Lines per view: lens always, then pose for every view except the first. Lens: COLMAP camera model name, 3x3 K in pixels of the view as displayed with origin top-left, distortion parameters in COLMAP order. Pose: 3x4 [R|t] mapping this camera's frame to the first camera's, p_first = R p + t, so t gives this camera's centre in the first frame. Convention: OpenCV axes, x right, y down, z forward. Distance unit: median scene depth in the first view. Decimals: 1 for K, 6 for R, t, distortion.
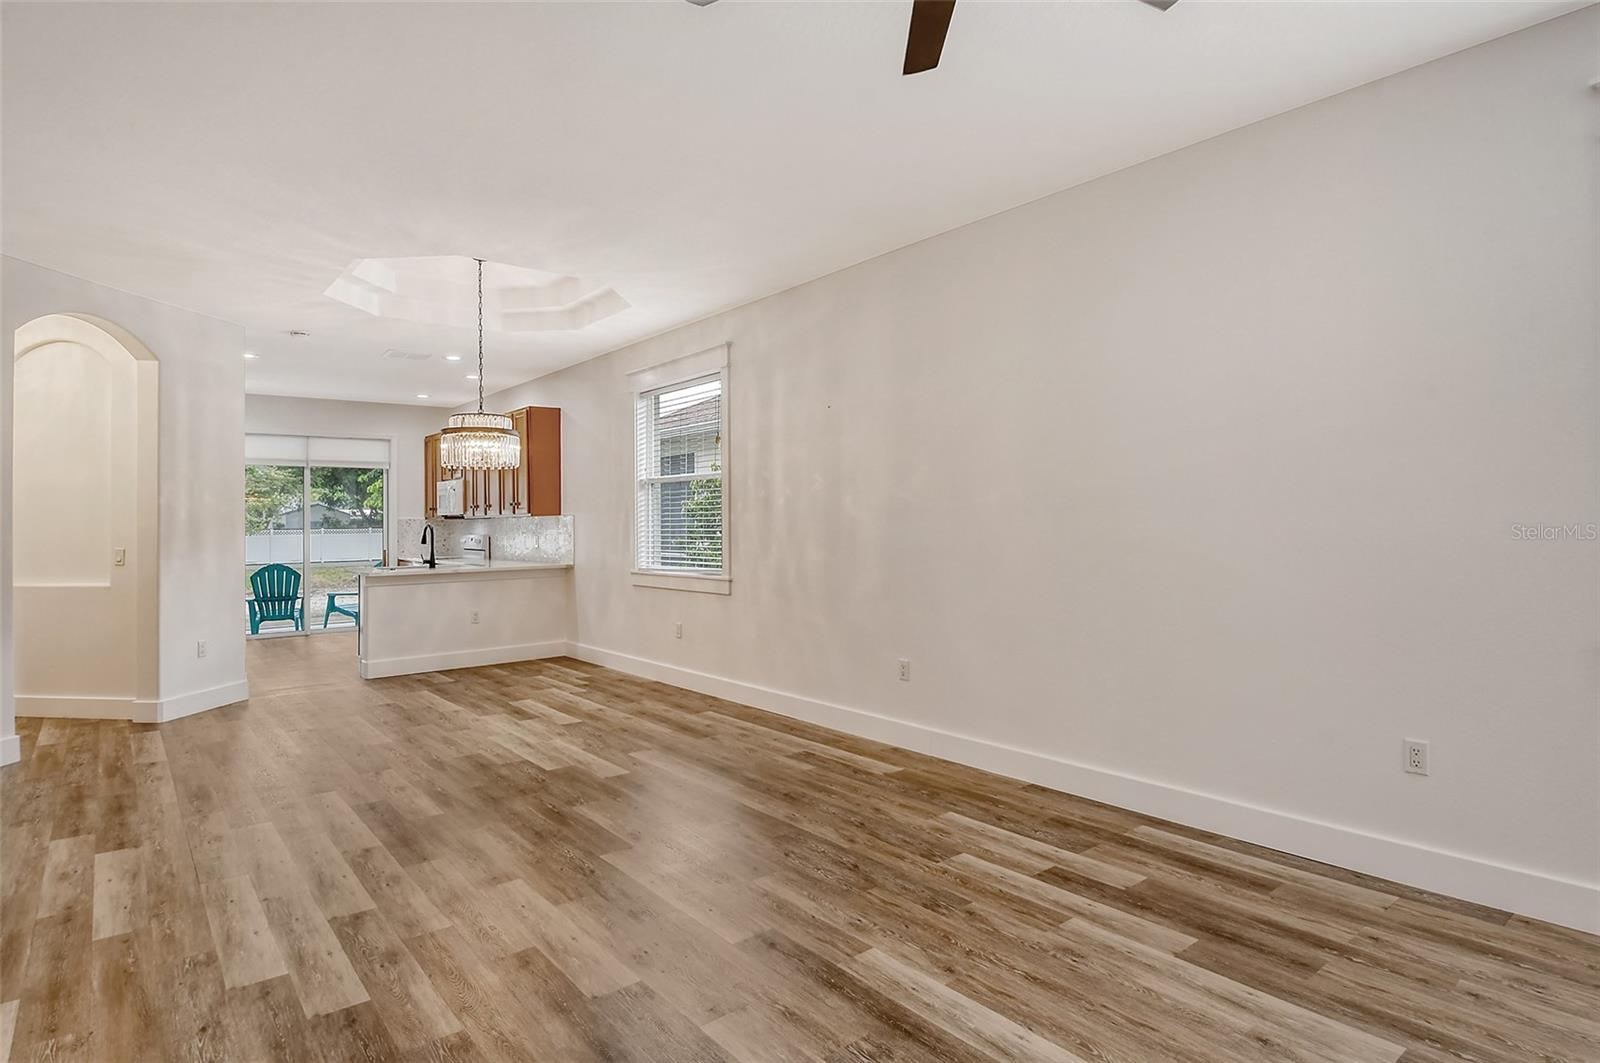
lens RADIAL K [[854.0, 0, 814.6], [0, 854.0, 495.9], [0, 0, 1]] dist [0.028255, -0.025771]
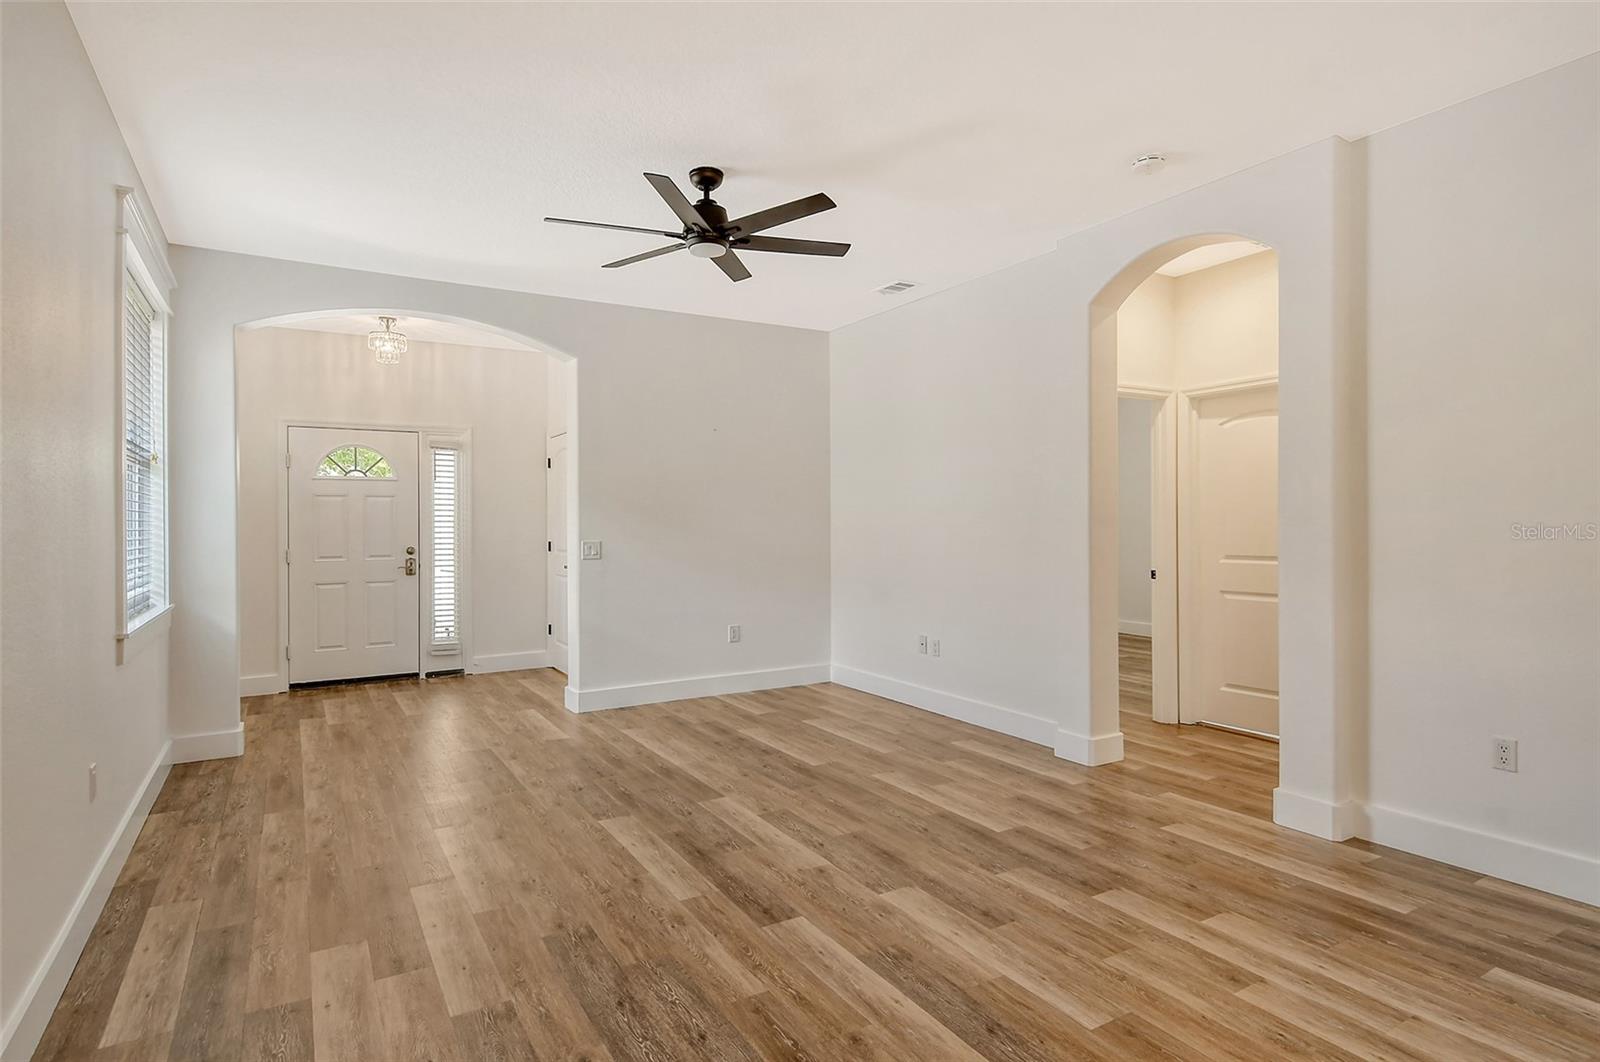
lens RADIAL K [[854.0, 0, 826.5], [0, 854.0, 523.2], [0, 0, 1]] dist [0.028255, -0.025771]
pose [[-0.991509, 0.022426, 0.128093, -0.126760], [0.019031, 0.999436, -0.027665, 0.028394], [-0.128641, -0.024993, -0.991376, 0.956772]]
